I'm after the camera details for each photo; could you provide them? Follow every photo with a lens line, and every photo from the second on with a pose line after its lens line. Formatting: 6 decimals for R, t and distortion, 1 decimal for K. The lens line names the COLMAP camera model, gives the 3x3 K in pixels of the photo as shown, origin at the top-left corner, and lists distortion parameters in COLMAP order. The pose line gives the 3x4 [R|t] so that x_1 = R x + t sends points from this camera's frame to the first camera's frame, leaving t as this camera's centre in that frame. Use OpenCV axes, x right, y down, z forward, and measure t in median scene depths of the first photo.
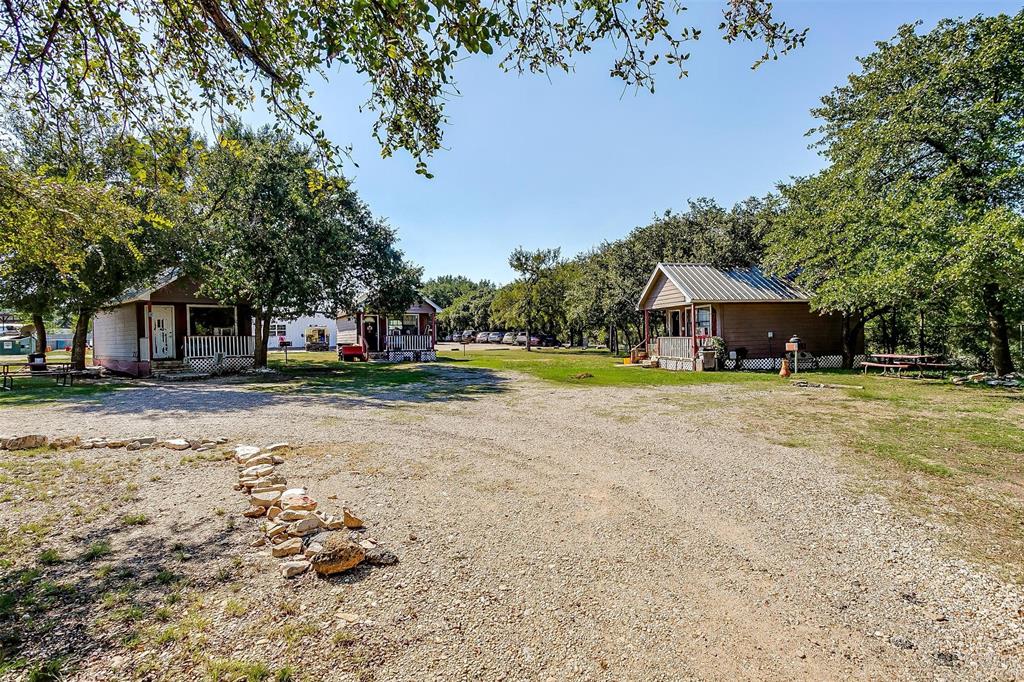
lens RADIAL K [[498.2, 0, 511.8], [0, 498.2, 340.4], [0, 0, 1]] dist [-0.004961, -0.000351]
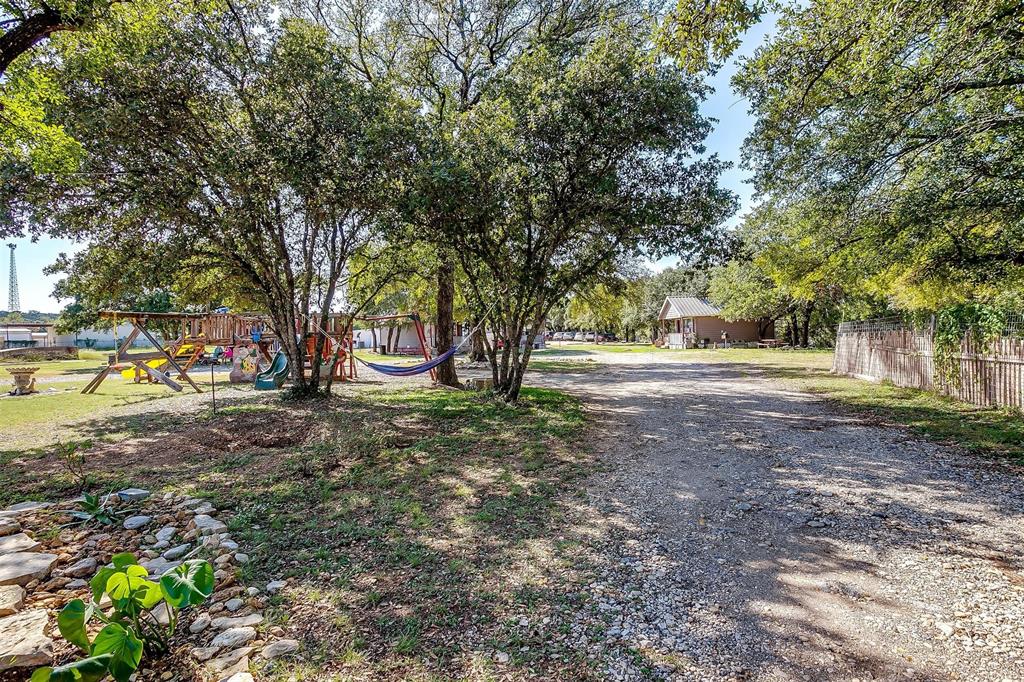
lens RADIAL K [[498.2, 0, 512.8], [0, 498.2, 336.8], [0, 0, 1]] dist [-0.004961, -0.000351]
pose [[0.993671, -0.006848, -0.112117, -0.044930], [0.005850, 0.999940, -0.009228, 0.009820], [0.112173, 0.008514, 0.993652, -0.468946]]
